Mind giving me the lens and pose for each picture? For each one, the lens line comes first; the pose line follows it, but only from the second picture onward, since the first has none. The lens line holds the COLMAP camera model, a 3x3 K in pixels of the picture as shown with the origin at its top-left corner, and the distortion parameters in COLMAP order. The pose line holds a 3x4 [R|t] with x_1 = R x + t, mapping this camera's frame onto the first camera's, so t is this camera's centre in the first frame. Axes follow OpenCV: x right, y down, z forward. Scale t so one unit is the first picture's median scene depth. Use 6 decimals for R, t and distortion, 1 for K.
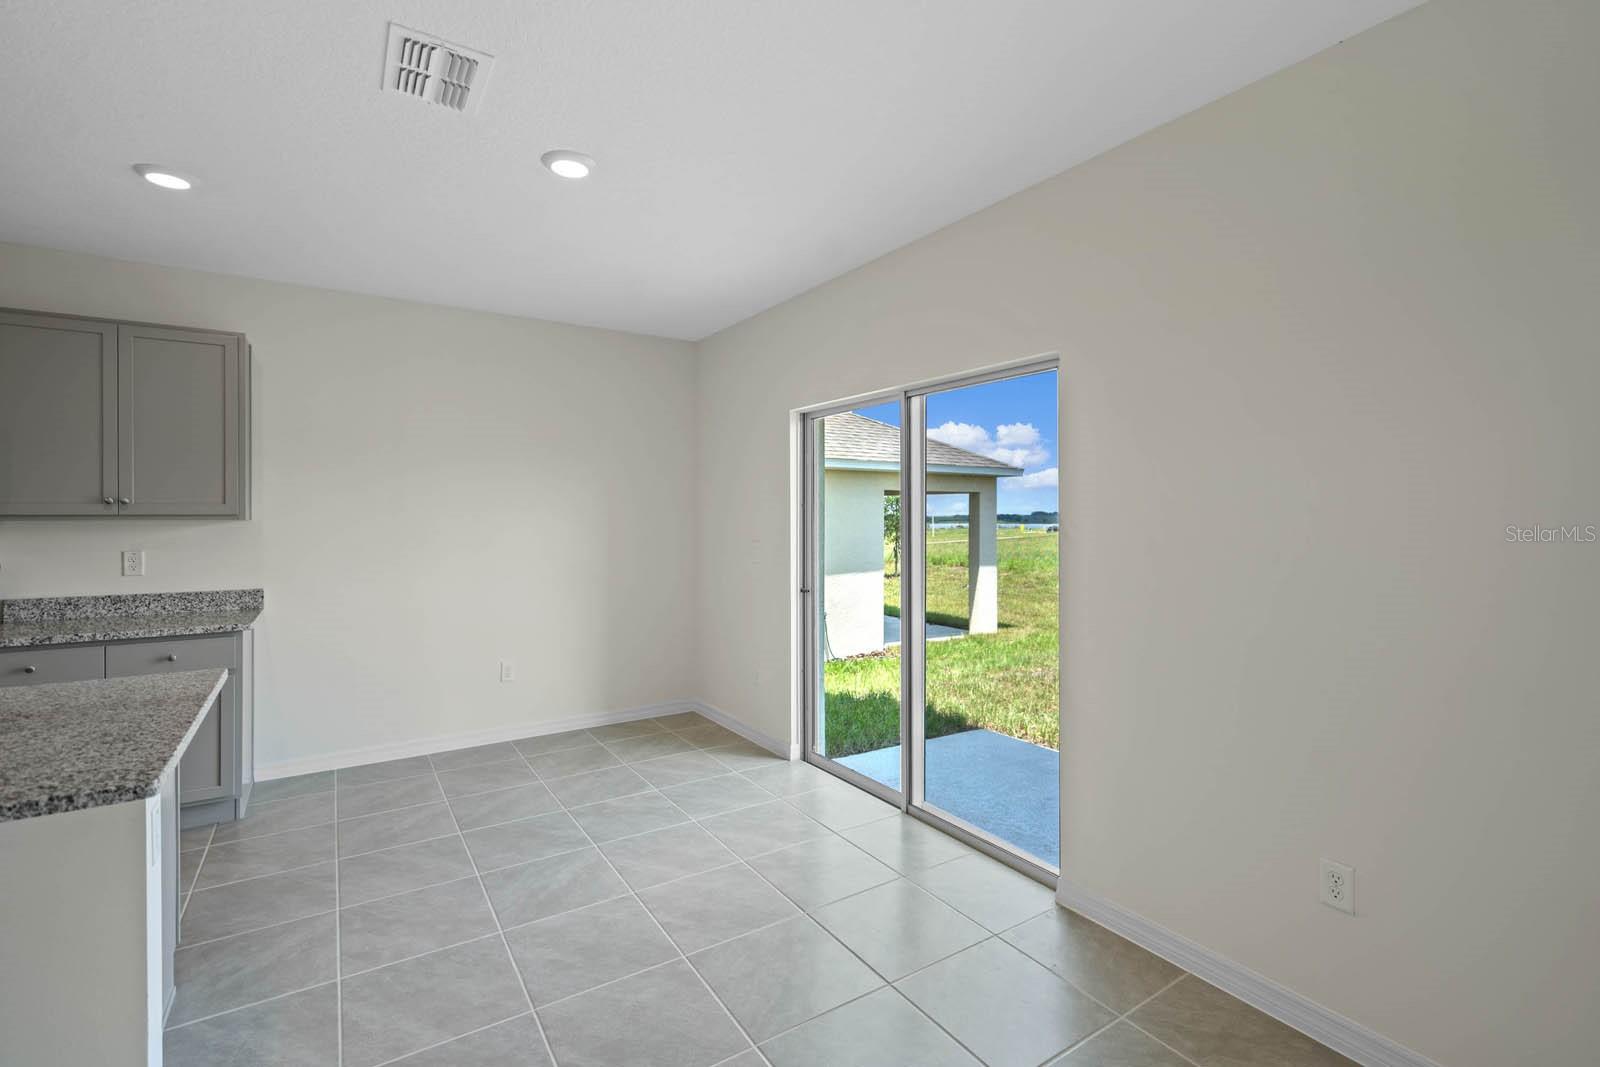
lens RADIAL K [[730.9, 0, 794.5], [0, 730.9, 513.3], [0, 0, 1]] dist [-0.003509, 0.002176]
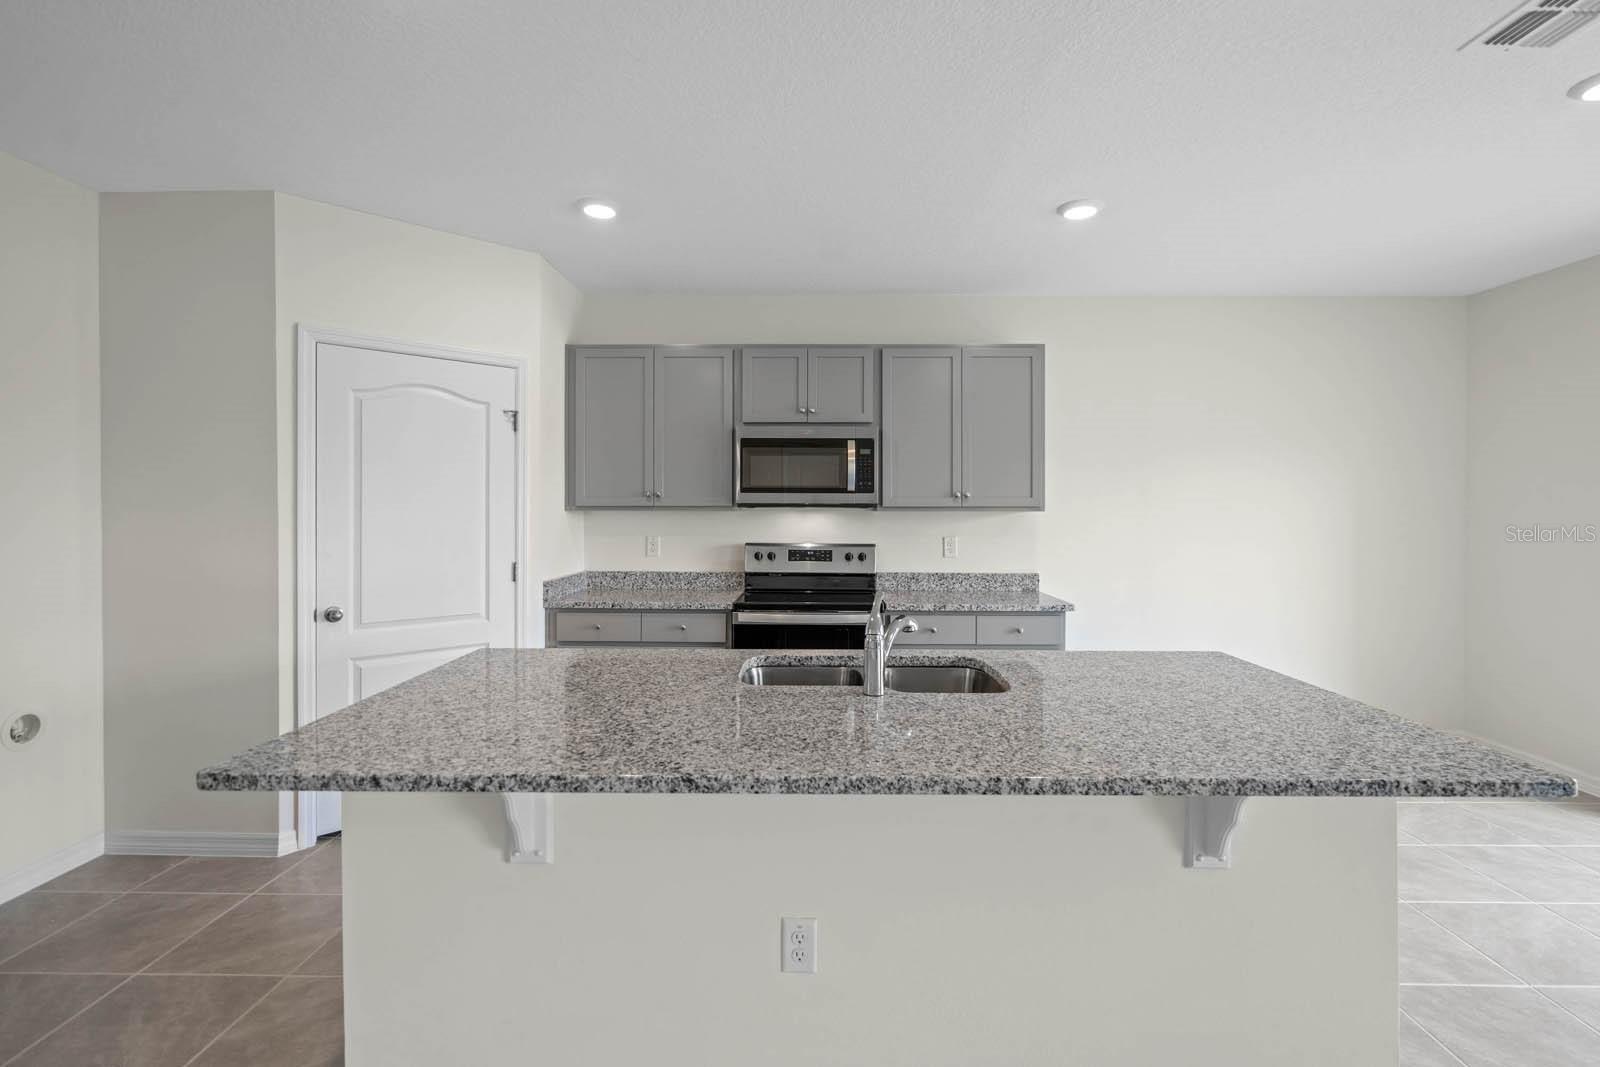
lens RADIAL K [[730.9, 0, 794.6], [0, 730.9, 509.4], [0, 0, 1]] dist [-0.003509, 0.002176]
pose [[0.828931, 0.003307, -0.559342, -0.470560], [-0.000947, 0.999989, 0.004509, 0.001058], [0.559351, -0.003208, 0.828925, -0.151801]]
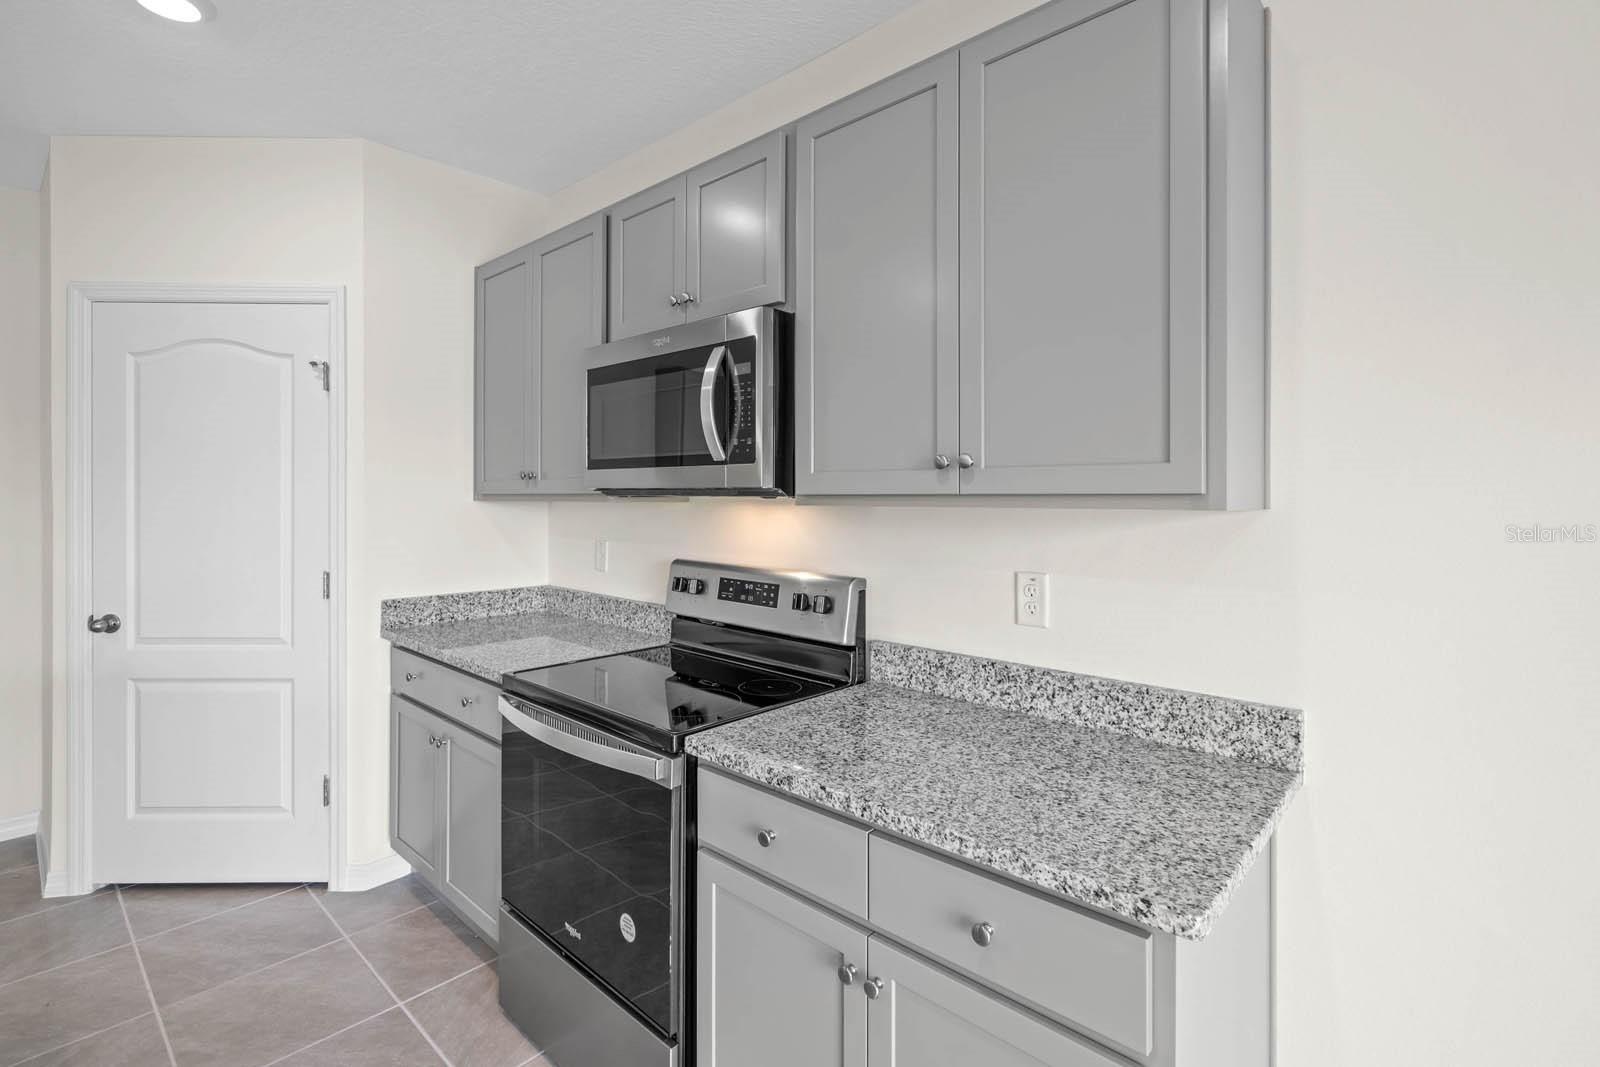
lens RADIAL K [[730.9, 0, 816.3], [0, 730.9, 493.7], [0, 0, 1]] dist [-0.003509, 0.002176]
pose [[0.264081, 0.000542, -0.964500, -0.523804], [0.001524, 0.999998, 0.000980, 0.000890], [0.964499, -0.001728, 0.264080, 0.790179]]
